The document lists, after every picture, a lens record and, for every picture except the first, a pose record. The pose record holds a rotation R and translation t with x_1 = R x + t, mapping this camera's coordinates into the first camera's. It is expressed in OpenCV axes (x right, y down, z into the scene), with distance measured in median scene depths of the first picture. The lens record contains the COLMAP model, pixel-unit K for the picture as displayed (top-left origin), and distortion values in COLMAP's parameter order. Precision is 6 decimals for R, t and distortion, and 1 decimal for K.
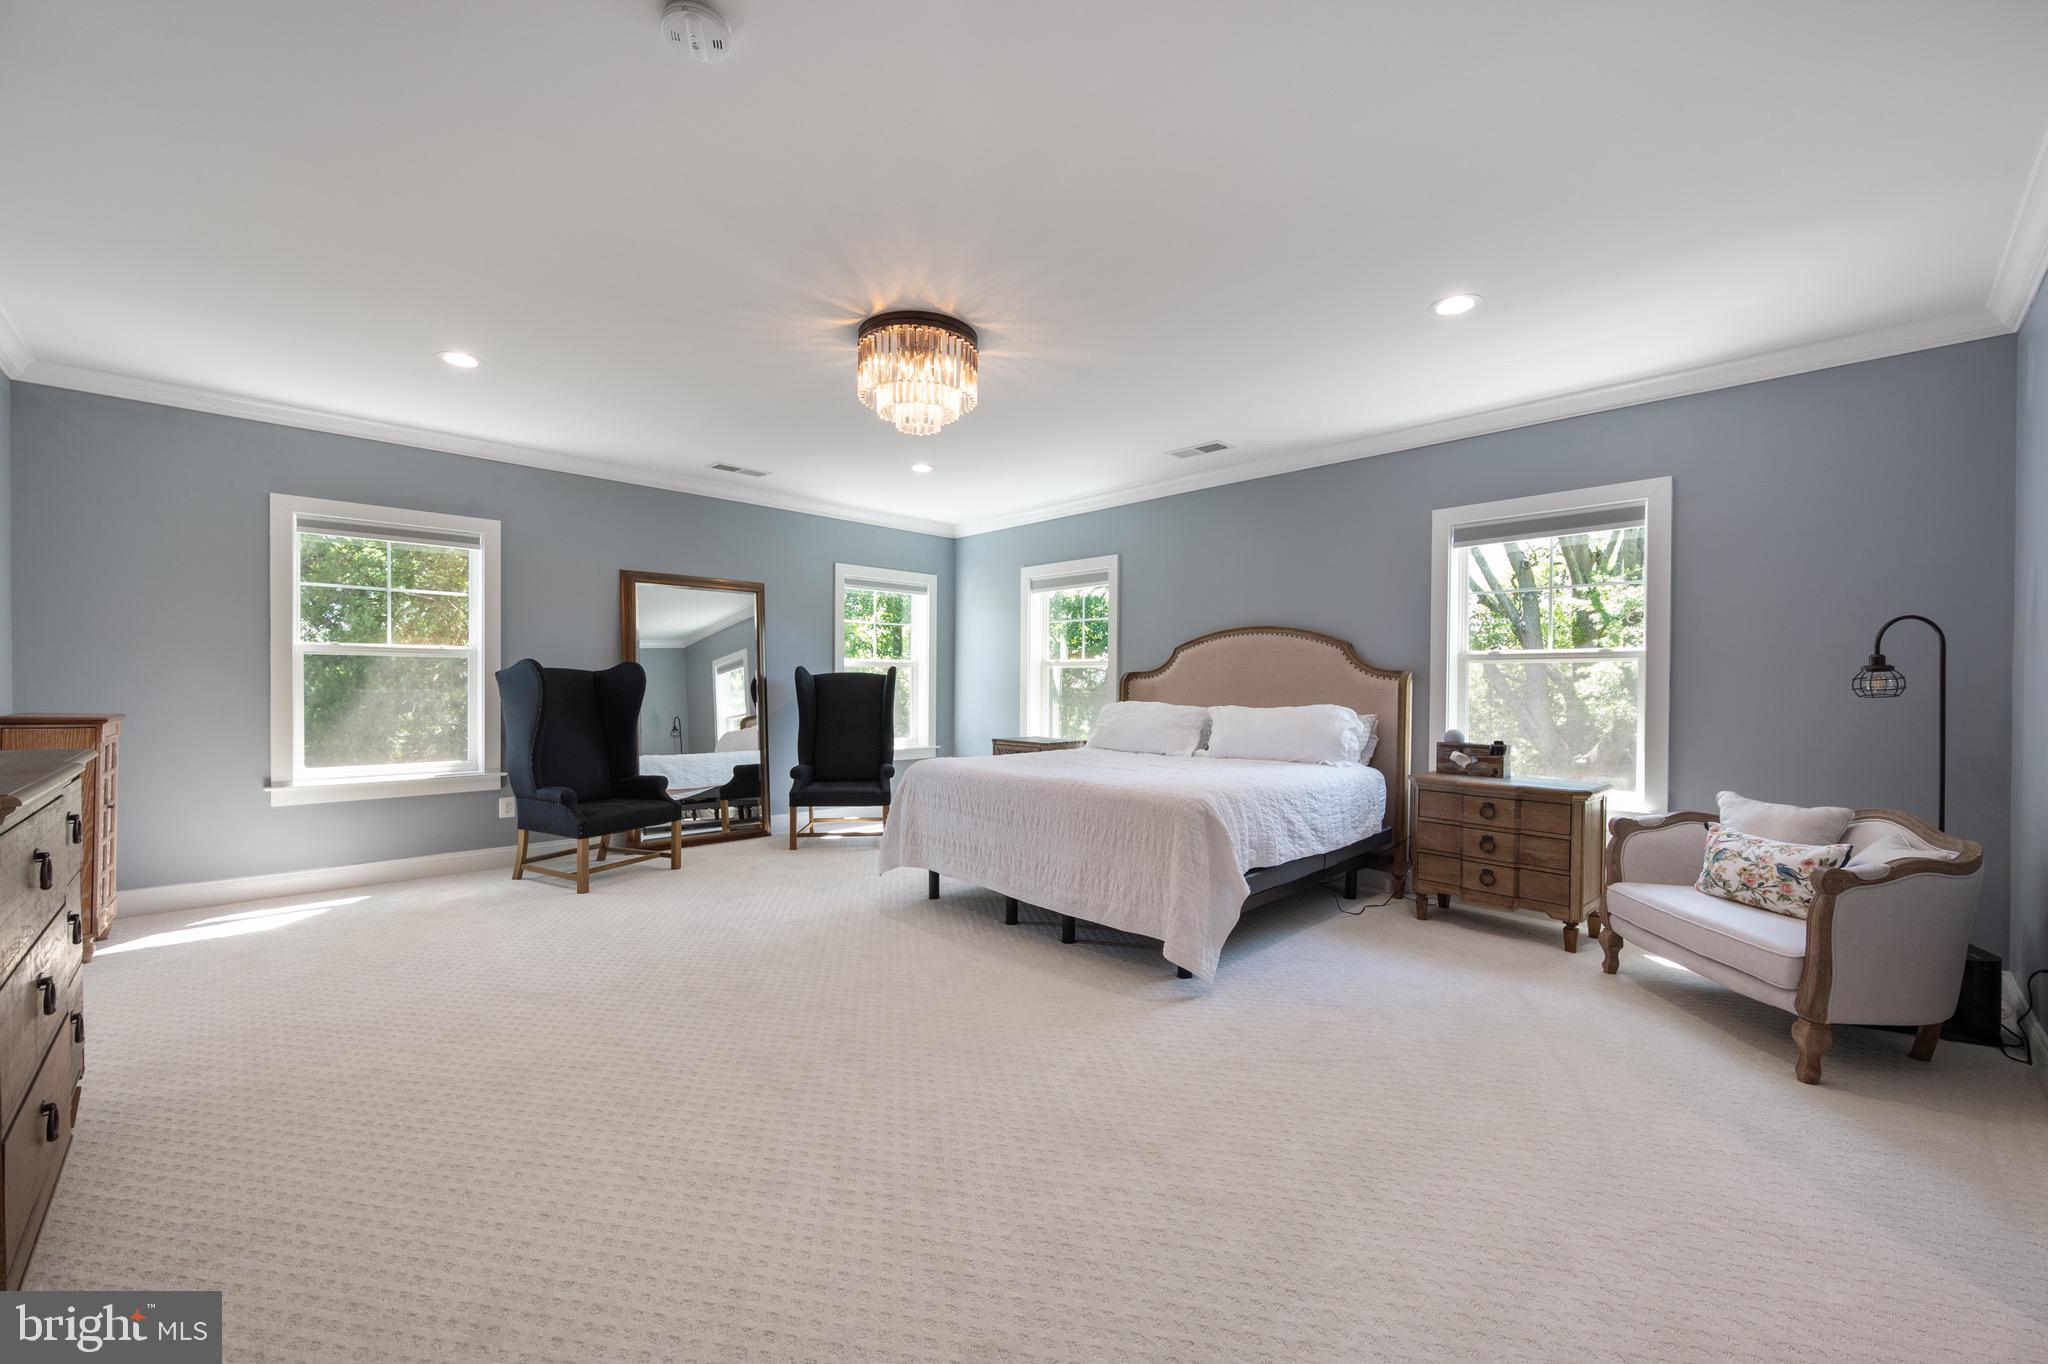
lens RADIAL K [[815.0, 0, 1027.8], [0, 815.0, 691.4], [0, 0, 1]] dist [-0.001569, 0.000338]
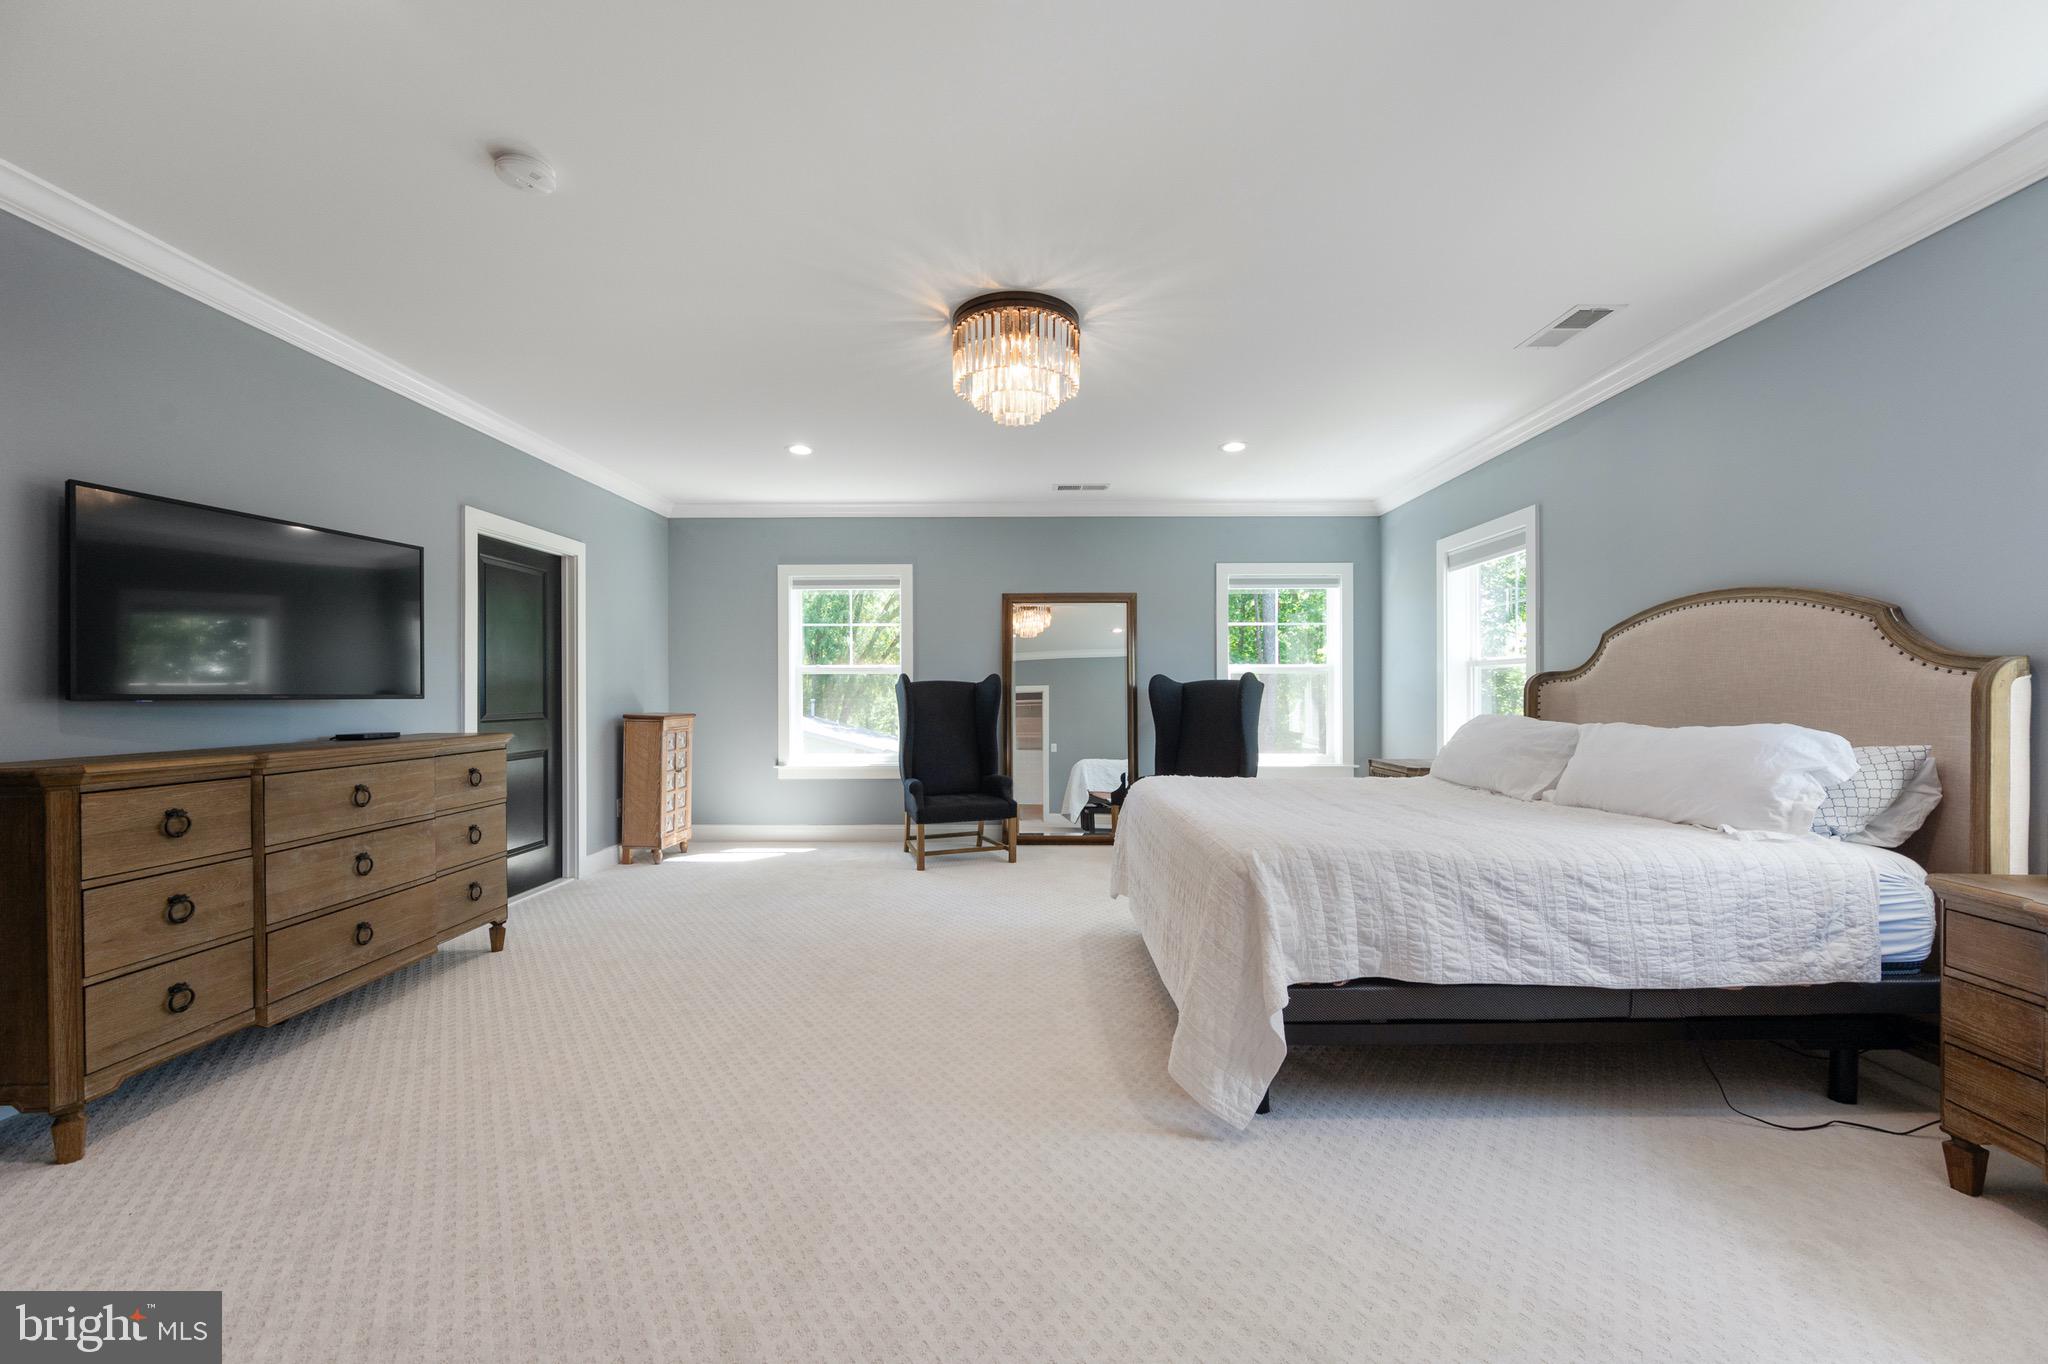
lens RADIAL K [[815.0, 0, 1027.8], [0, 815.0, 691.4], [0, 0, 1]] dist [-0.001569, 0.000338]
pose [[0.703933, -0.008175, -0.710220, 0.380823], [0.000068, 0.999935, -0.011443, 0.000741], [0.710267, 0.008007, 0.703887, 0.252656]]
